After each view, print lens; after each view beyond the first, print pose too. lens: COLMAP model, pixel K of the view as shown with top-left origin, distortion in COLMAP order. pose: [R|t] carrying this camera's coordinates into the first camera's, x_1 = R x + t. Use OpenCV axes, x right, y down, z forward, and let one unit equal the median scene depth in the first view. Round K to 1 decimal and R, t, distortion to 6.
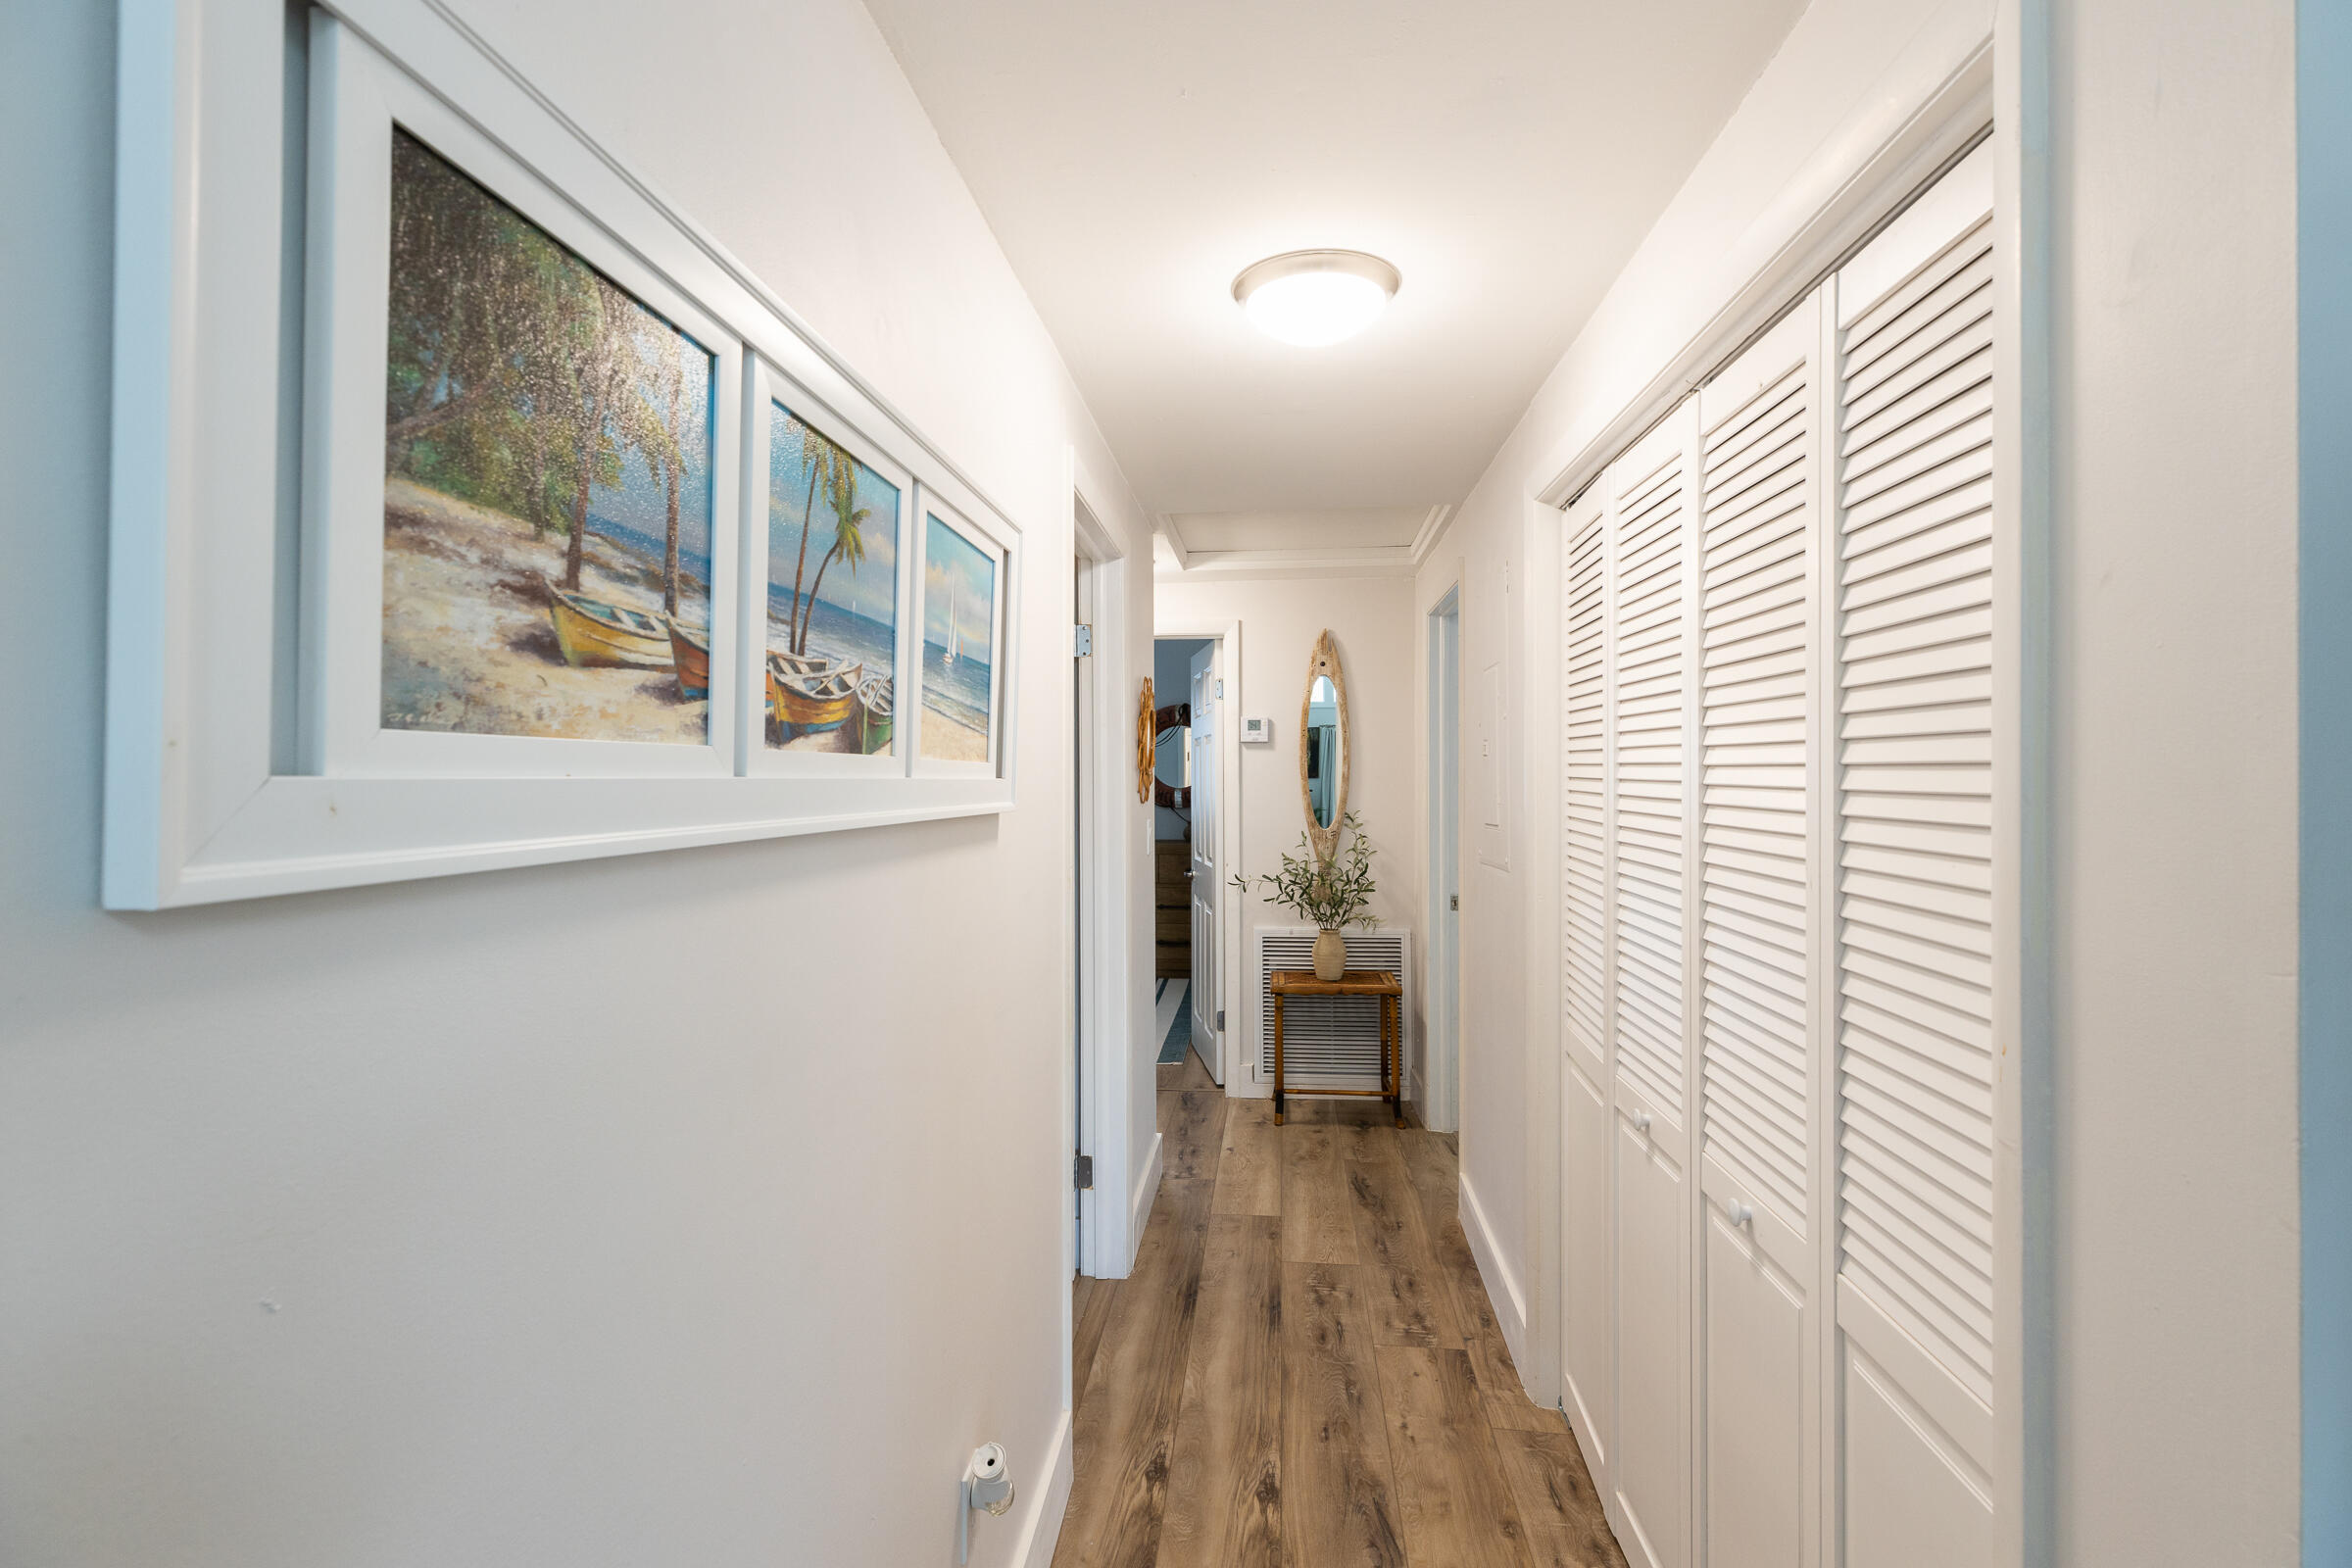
lens RADIAL K [[1048.3, 0, 1166.2], [0, 1048.3, 761.2], [0, 0, 1]] dist [0.002629, -0.000008]
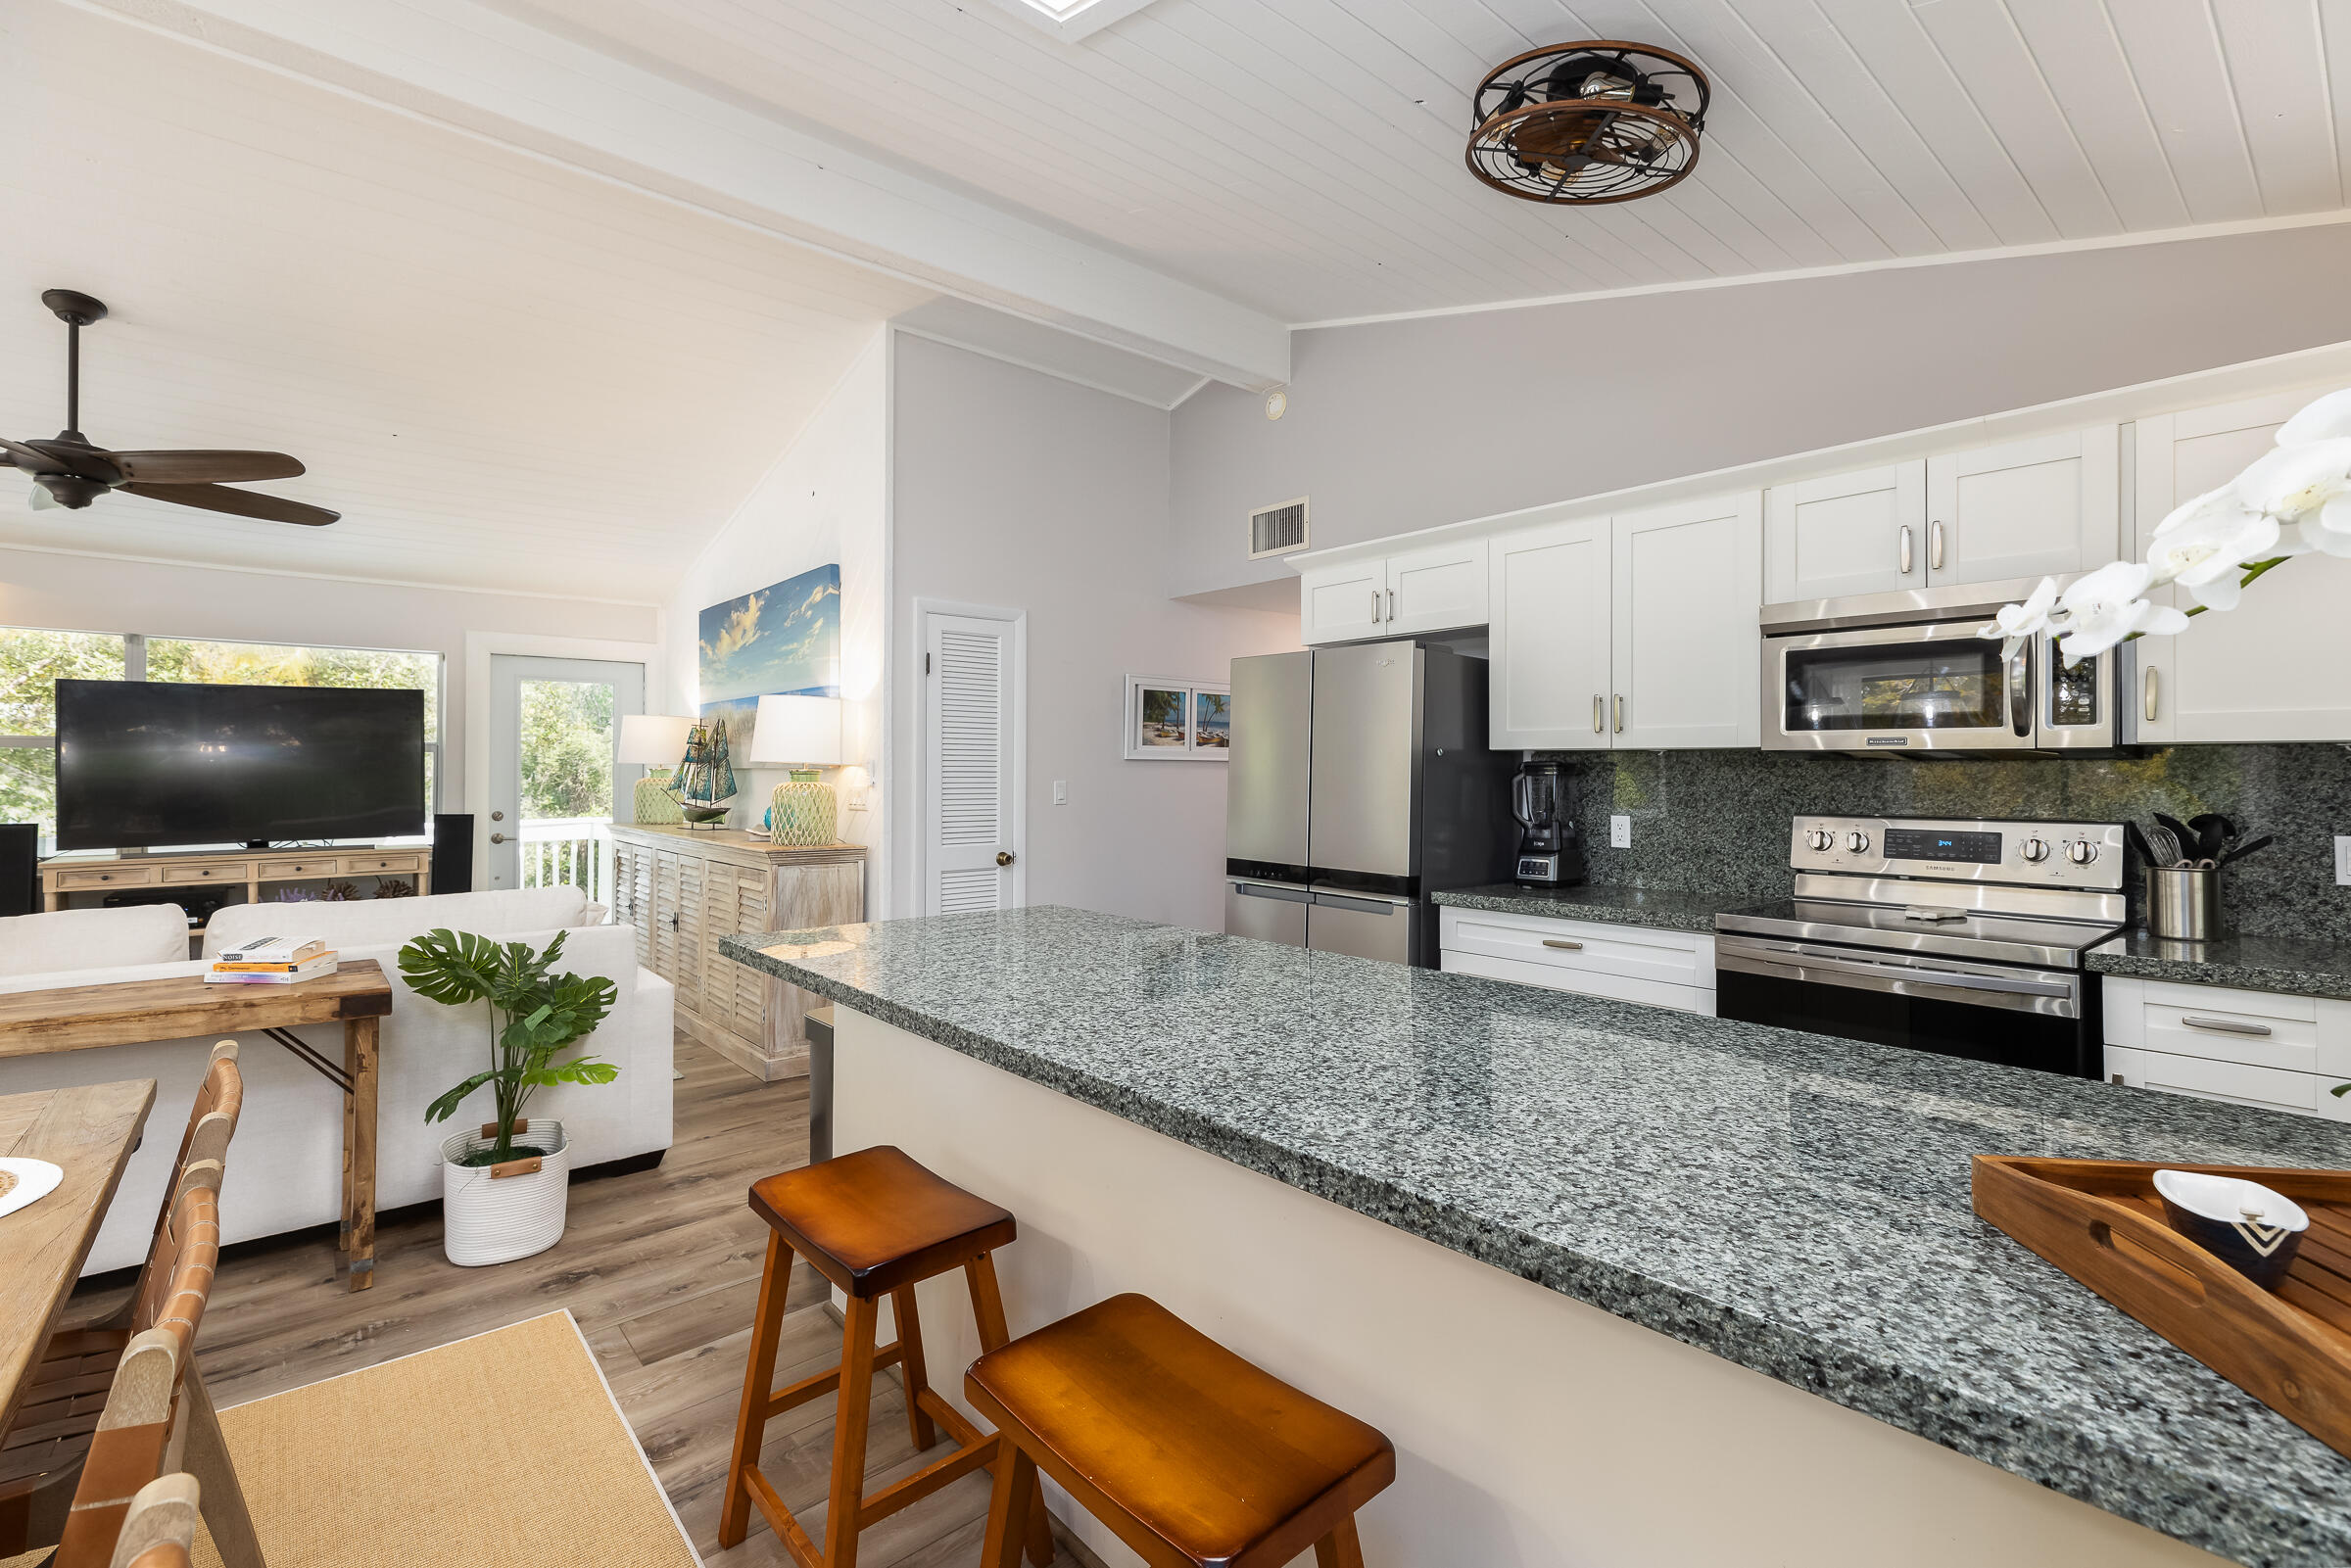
lens RADIAL K [[1047.8, 0, 1165.7], [0, 1047.8, 761.2], [0, 0, 1]] dist [0.002629, -0.000008]
pose [[0.721922, -0.002551, -0.691970, 3.164666], [0.004600, 0.999989, 0.001112, 0.055681], [0.691959, -0.003986, 0.721926, -3.046015]]
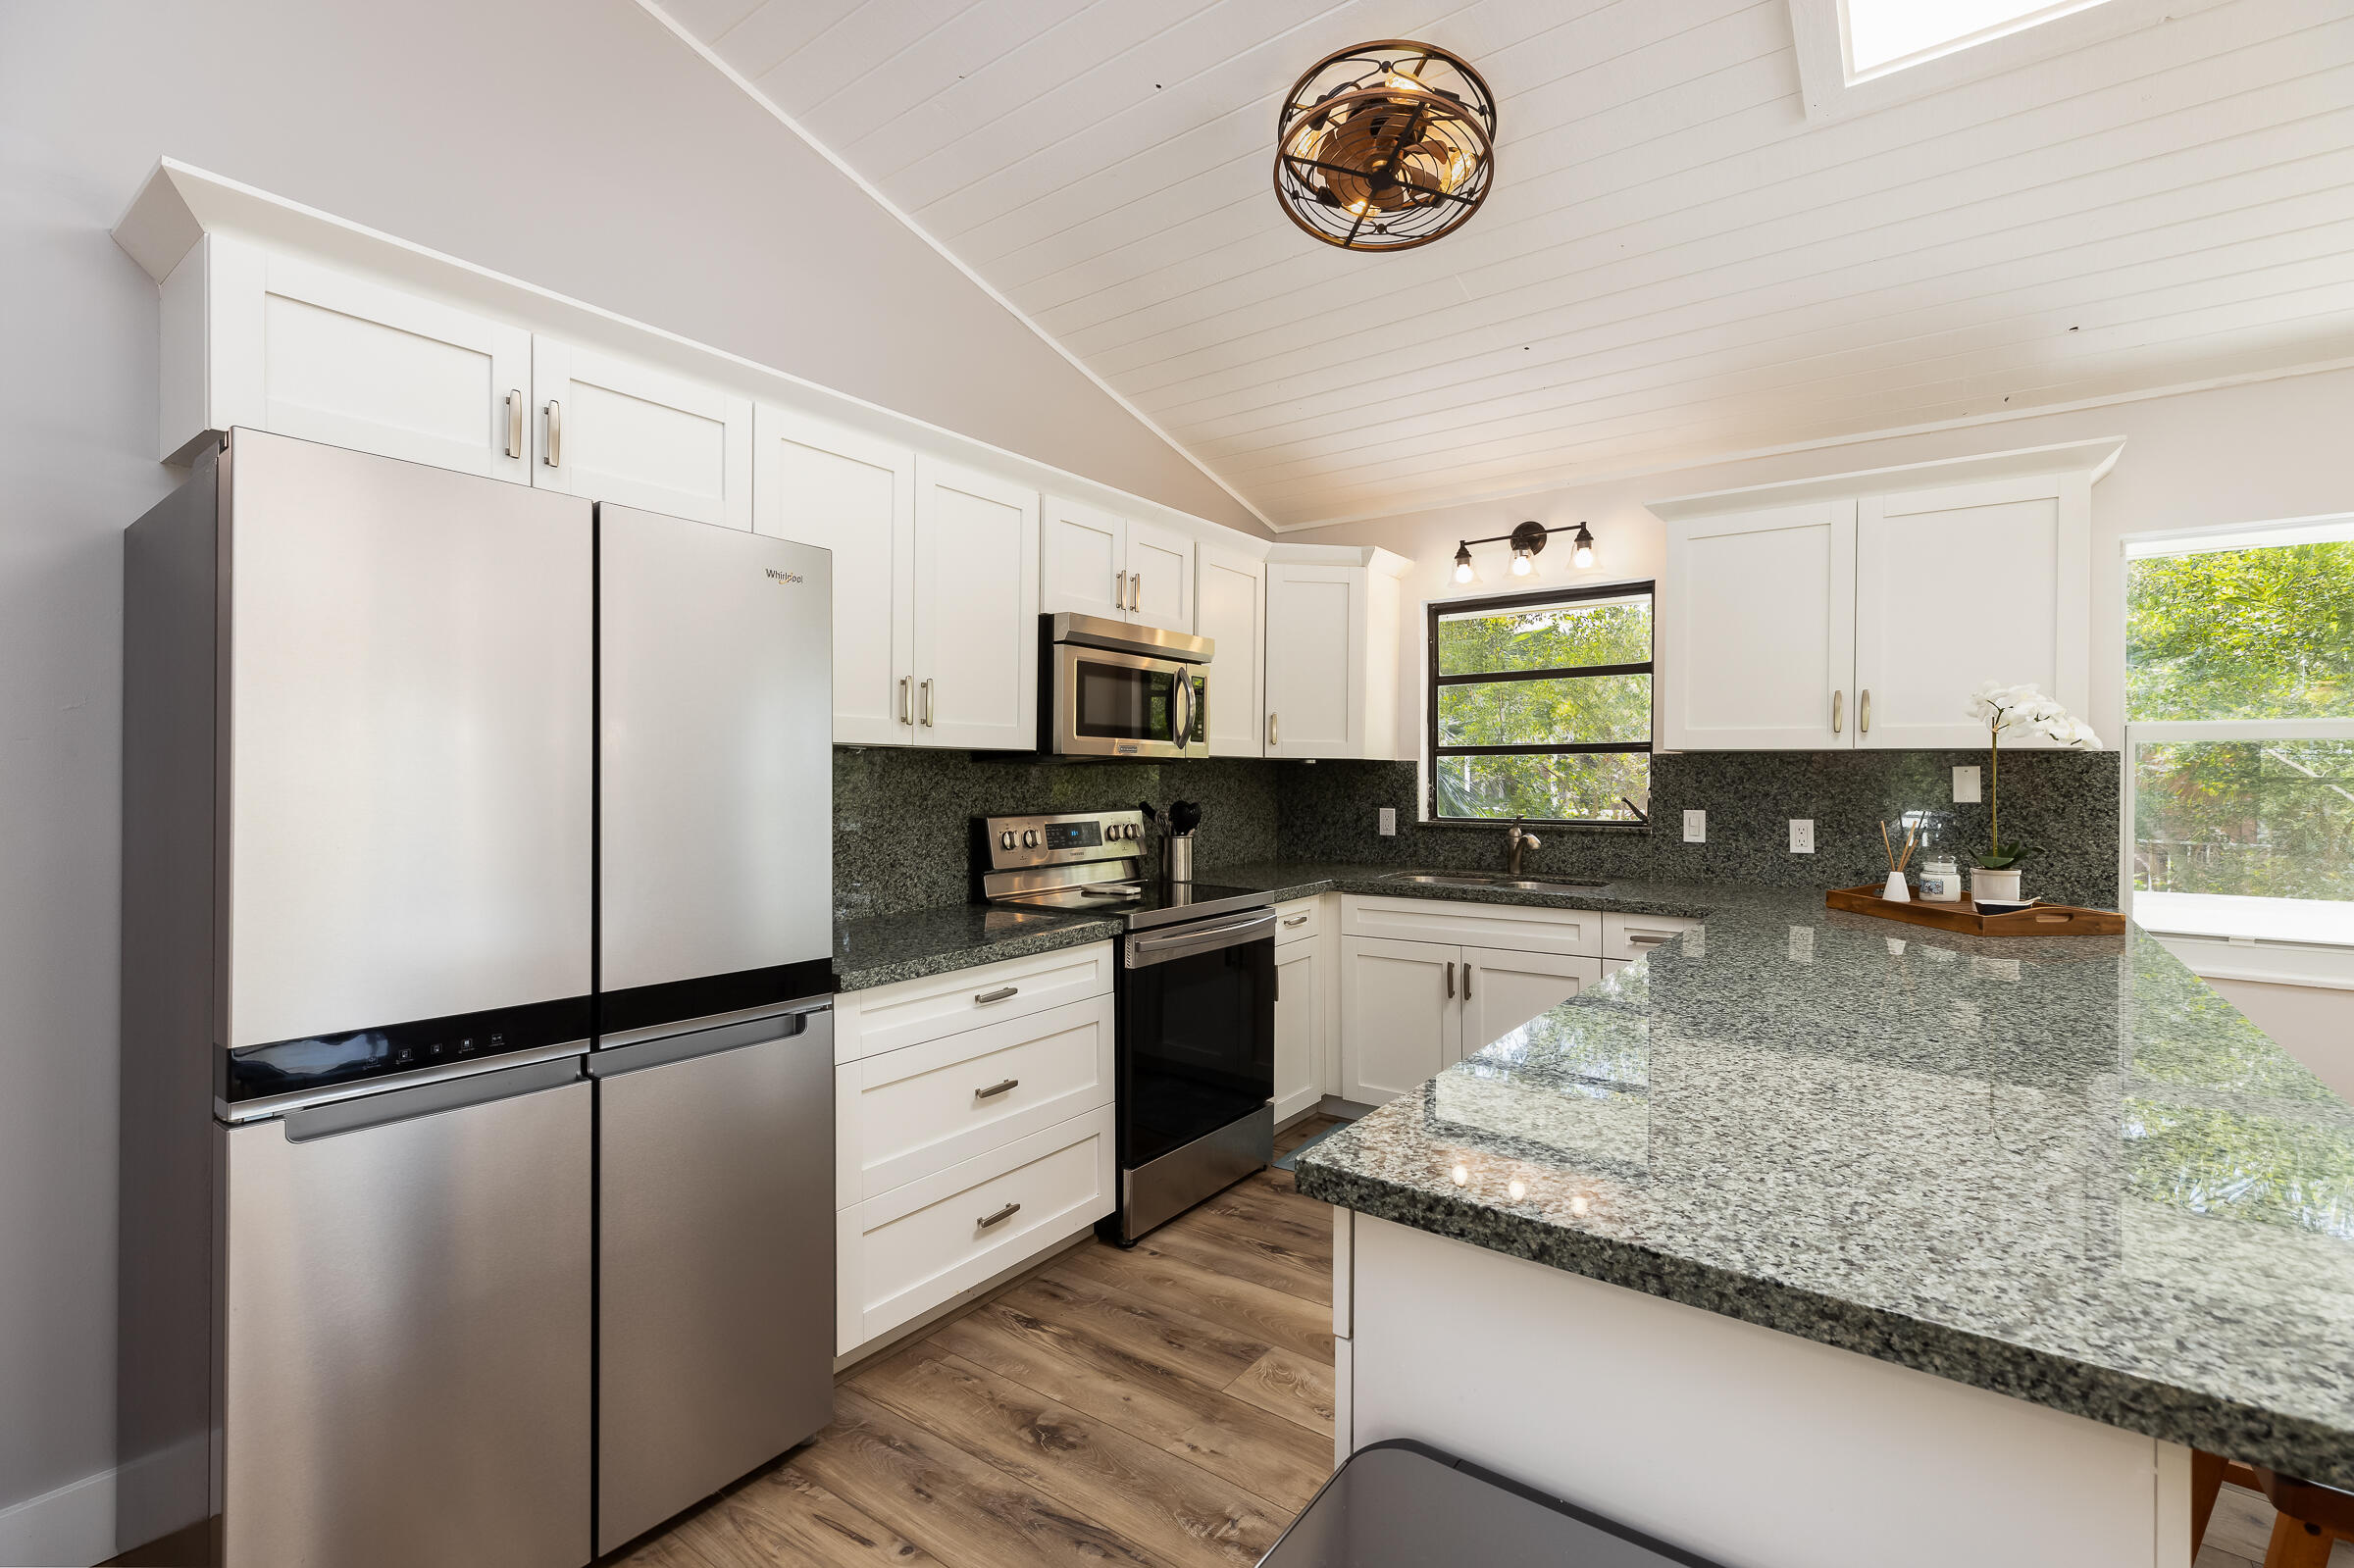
lens RADIAL K [[1049.6, 0, 1167.6], [0, 1049.6, 773.4], [0, 0, 1]] dist [0.002950, -0.000169]
pose [[0.514520, 0.003049, 0.857473, 0.197352], [-0.016248, 0.999849, 0.006195, 0.068063], [-0.857324, -0.017120, 0.514492, -1.690079]]
